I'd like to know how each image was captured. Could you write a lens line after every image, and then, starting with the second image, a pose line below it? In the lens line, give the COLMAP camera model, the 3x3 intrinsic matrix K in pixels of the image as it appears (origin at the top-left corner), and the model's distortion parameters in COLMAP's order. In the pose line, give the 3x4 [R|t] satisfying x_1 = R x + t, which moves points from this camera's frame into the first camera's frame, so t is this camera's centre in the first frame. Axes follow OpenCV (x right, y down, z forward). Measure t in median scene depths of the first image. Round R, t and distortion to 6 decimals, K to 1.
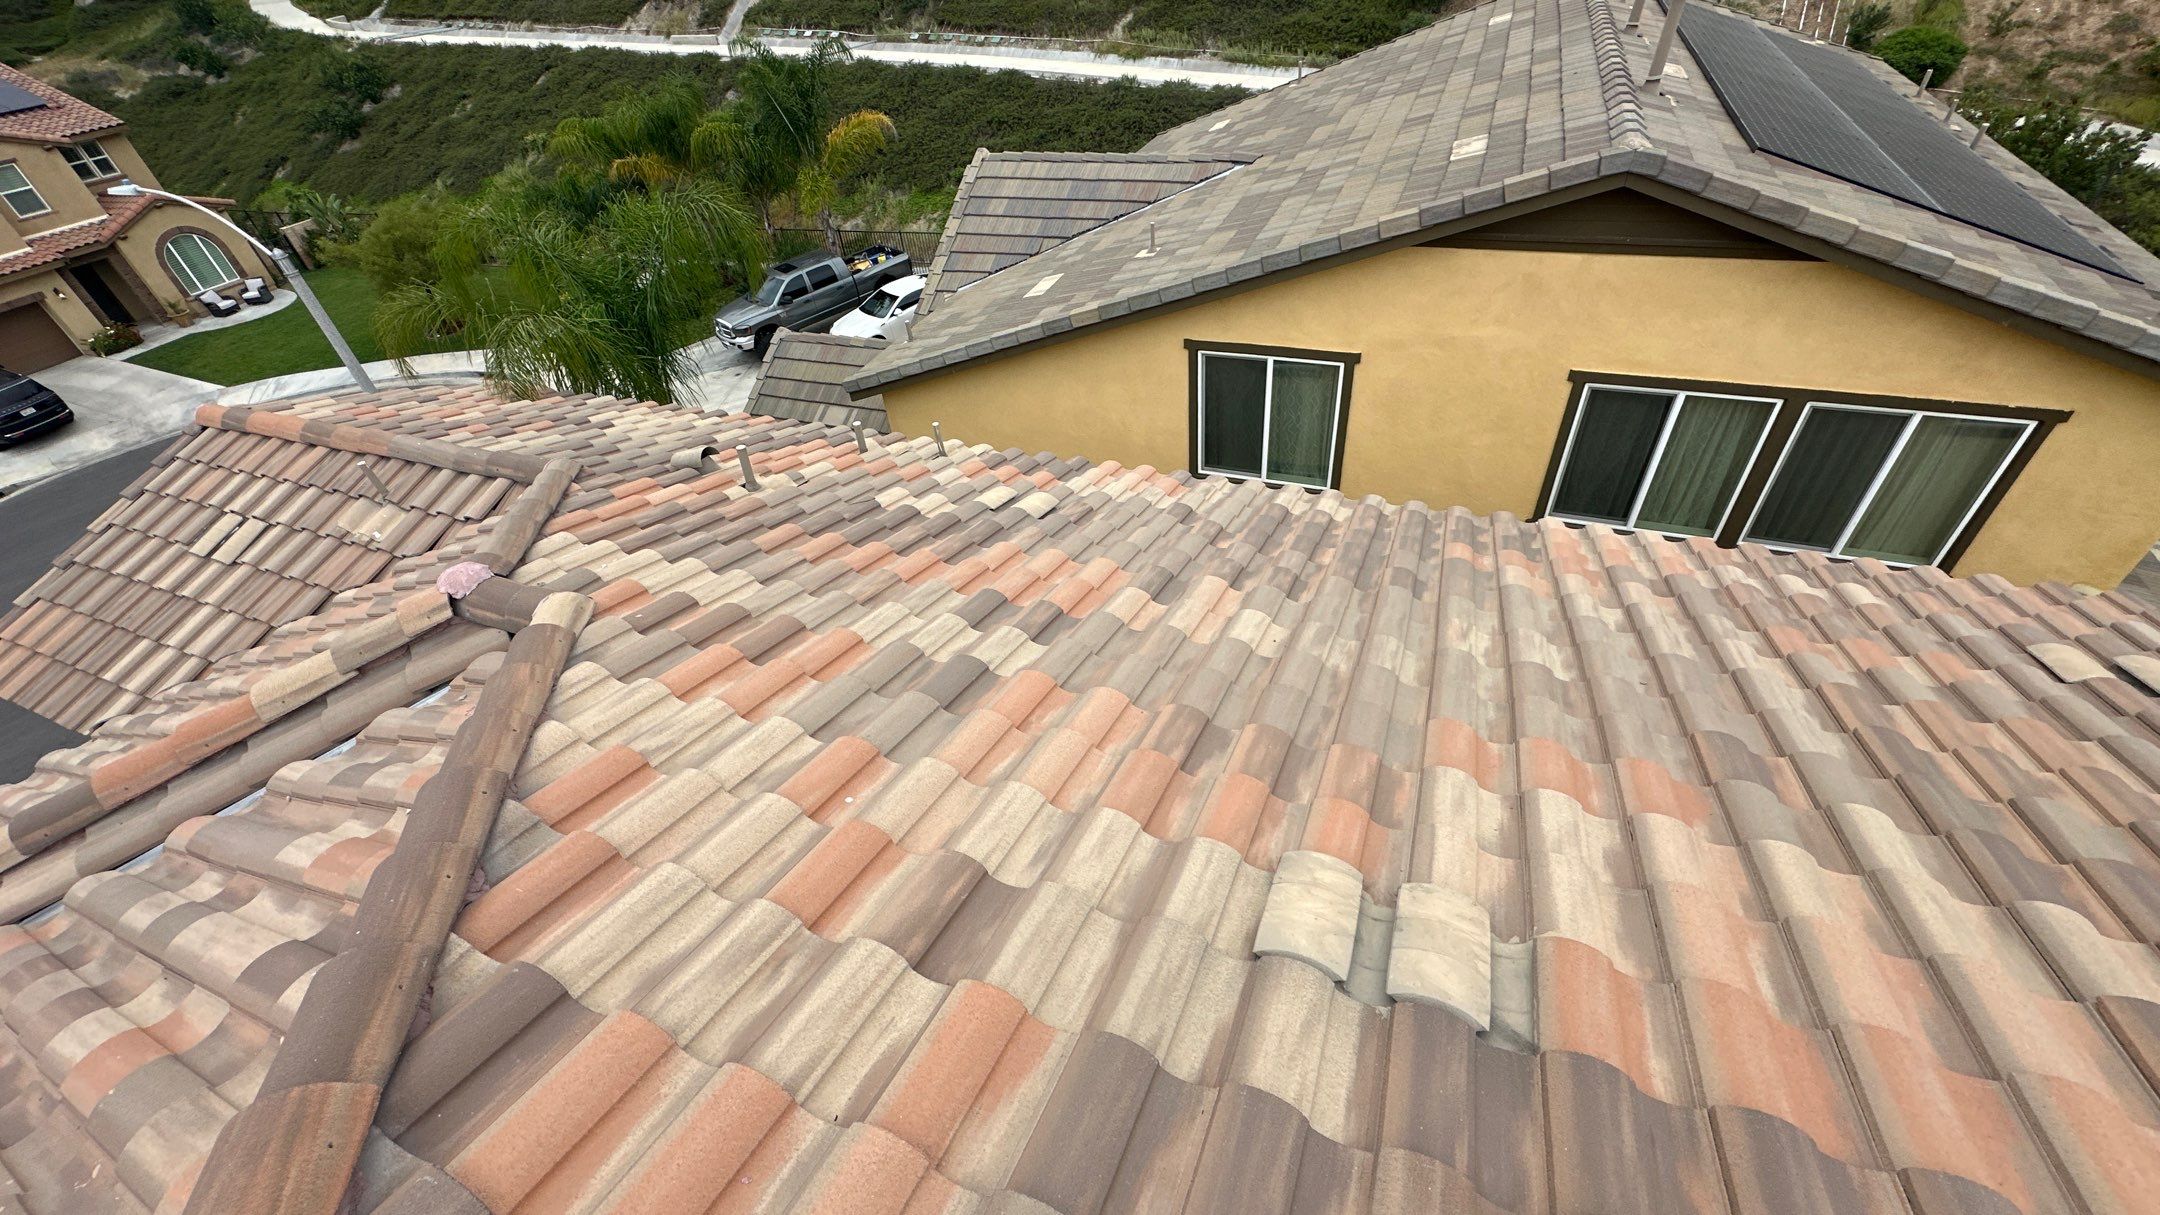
lens RADIAL K [[860.2, 0, 1078.3], [0, 860.2, 606.8], [0, 0, 1]] dist [-0.005786, 0.001016]
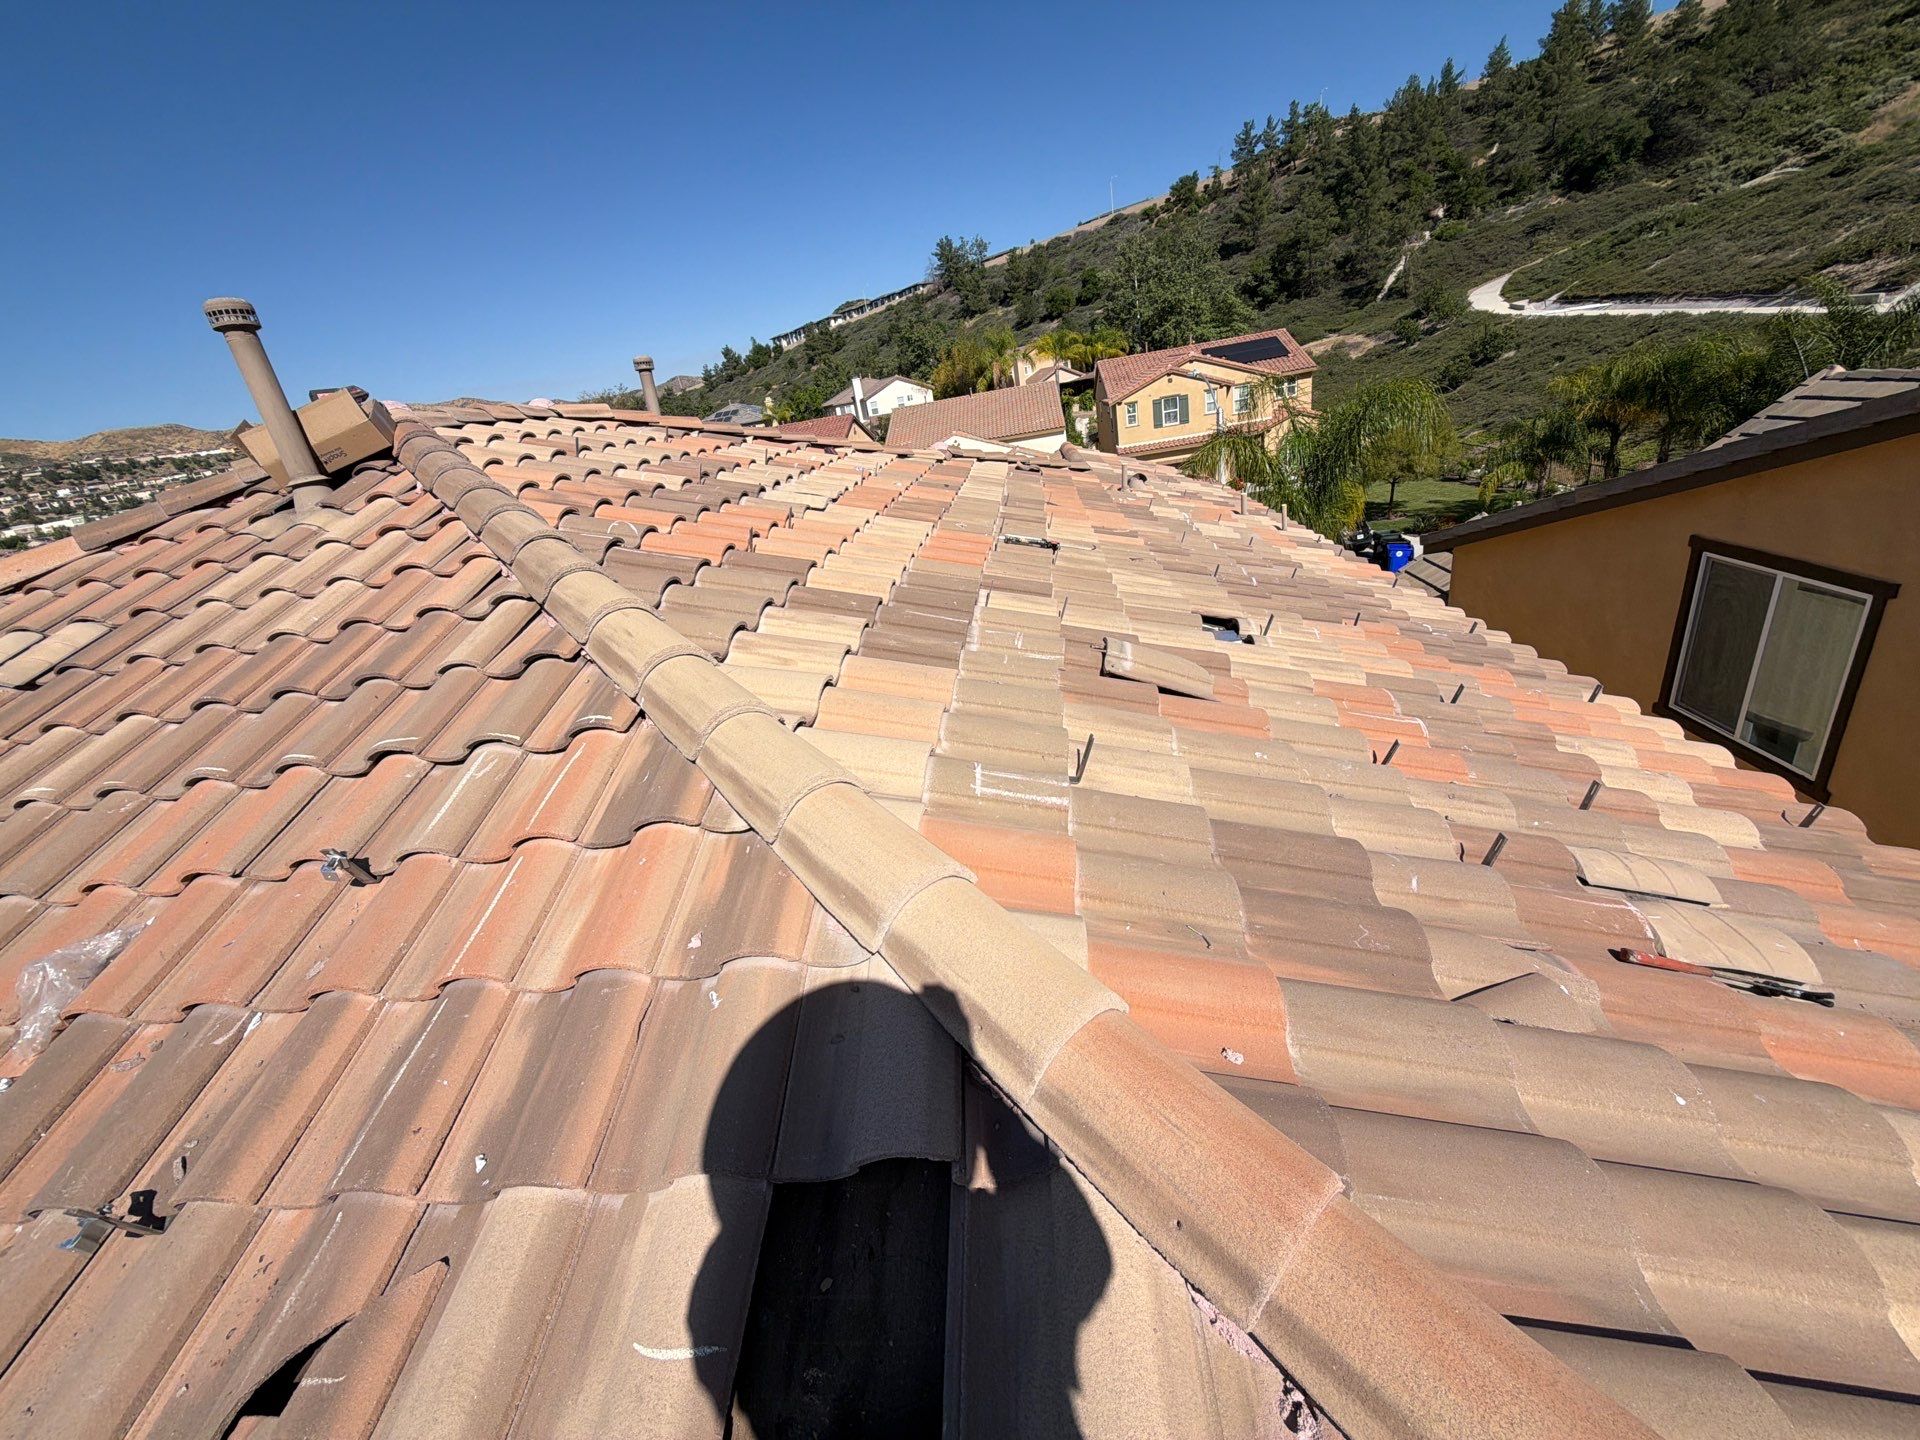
lens RADIAL K [[764.1, 0, 945.5], [0, 764.1, 710.6], [0, 0, 1]] dist [-0.003761, 0.000455]
pose [[0.297634, 0.408189, -0.863015, 0.781850], [-0.510081, 0.832129, 0.217666, 0.063189], [0.806989, 0.375423, 0.455879, 0.145087]]
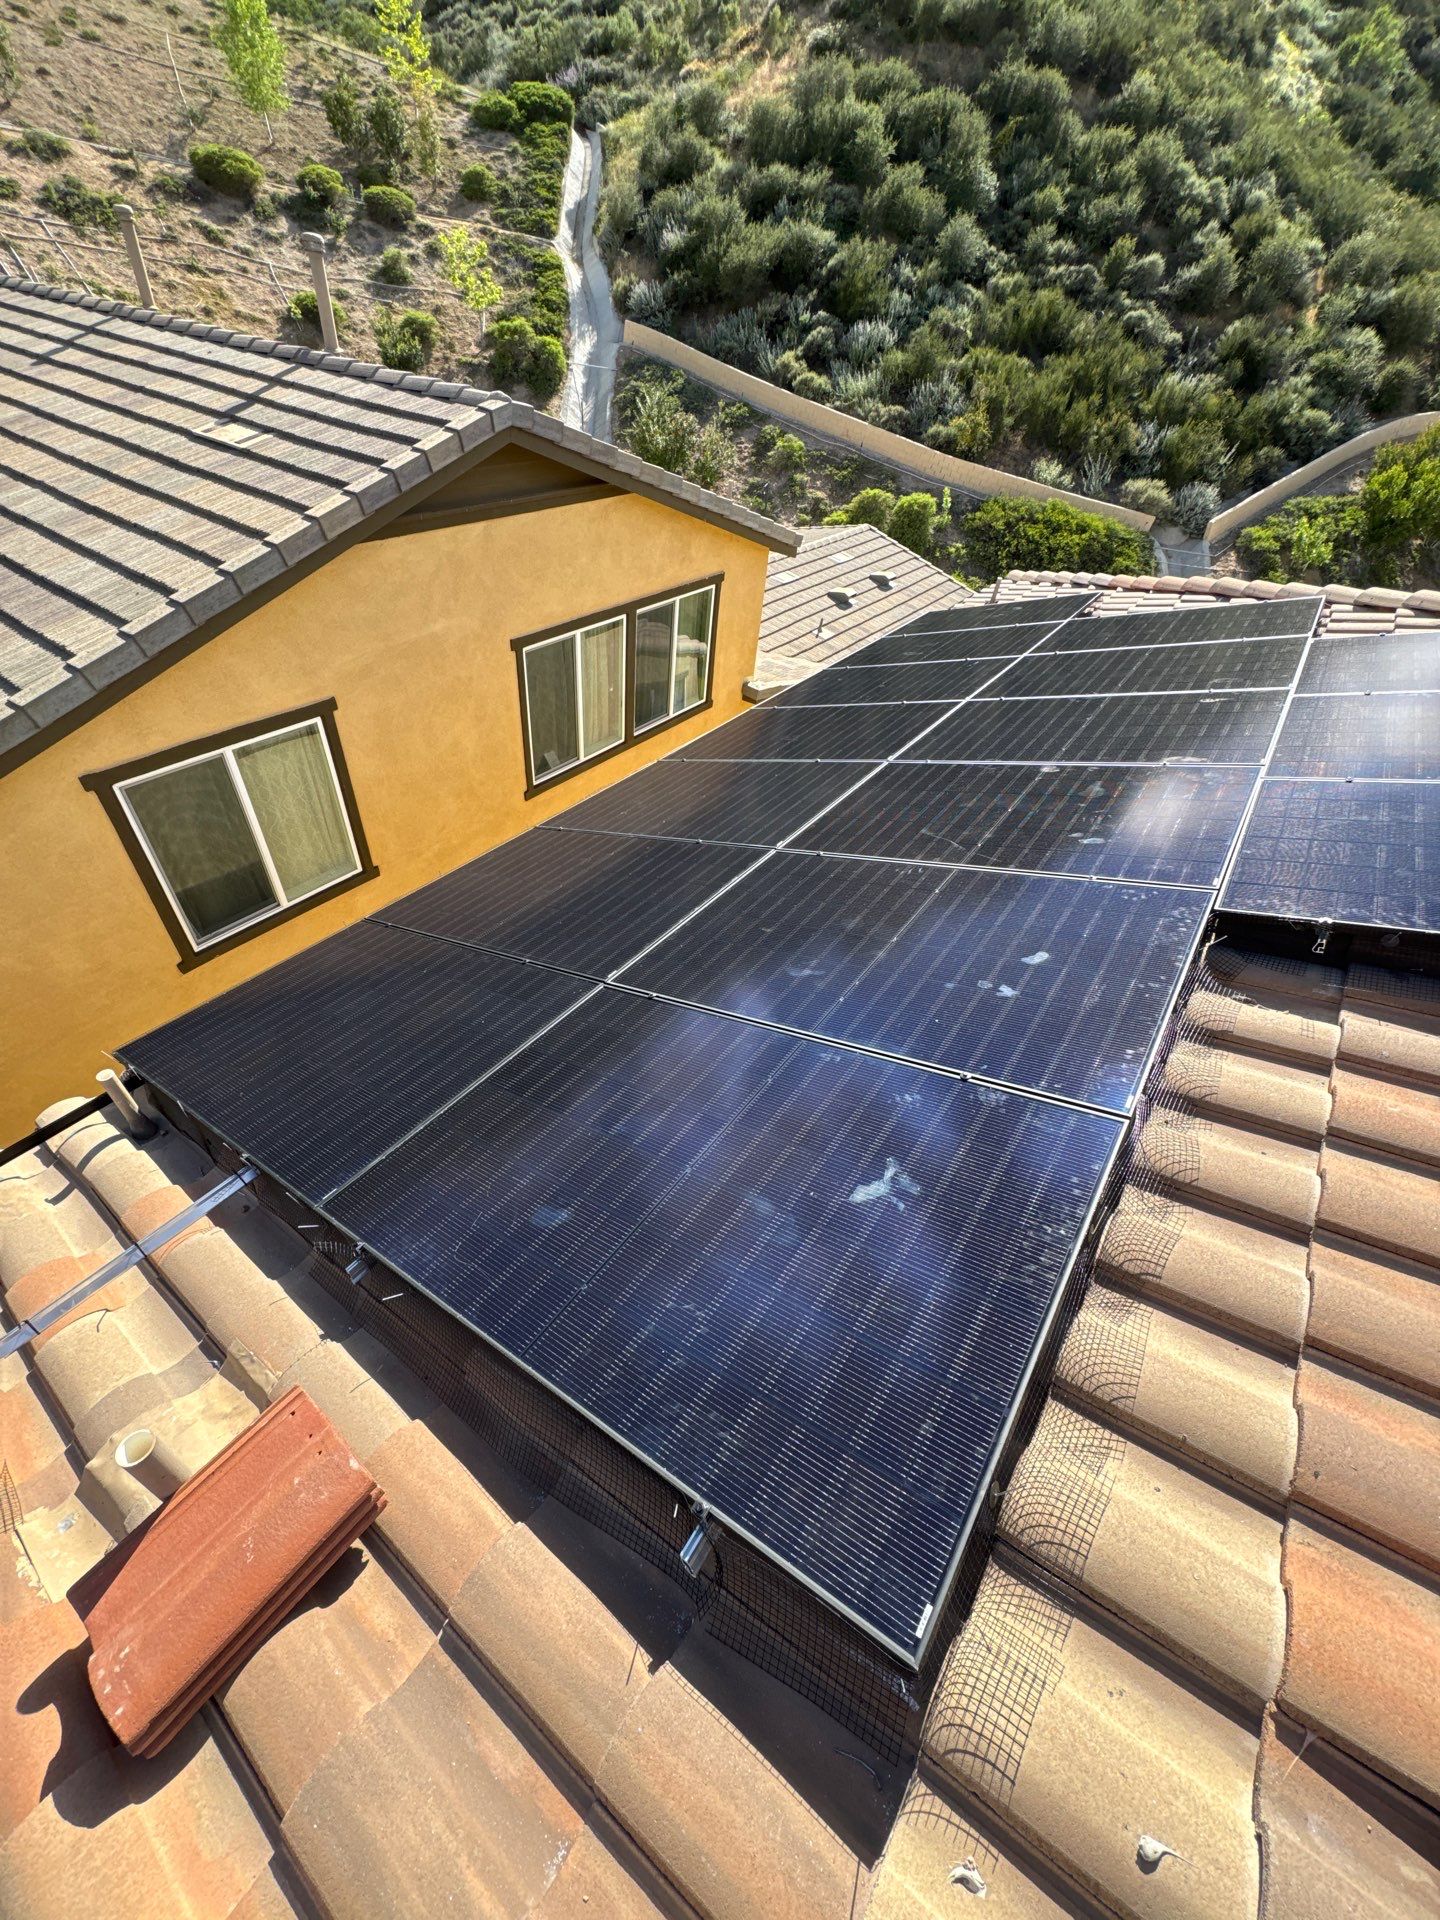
lens RADIAL K [[764.1, 0, 722.2], [0, 764.1, 961.0], [0, 0, 1]] dist [-0.003761, 0.000455]
pose [[0.221281, -0.573465, 0.788779, -0.348659], [0.538785, 0.746070, 0.391266, -0.222852], [-0.812862, 0.338403, 0.474066, 0.513693]]
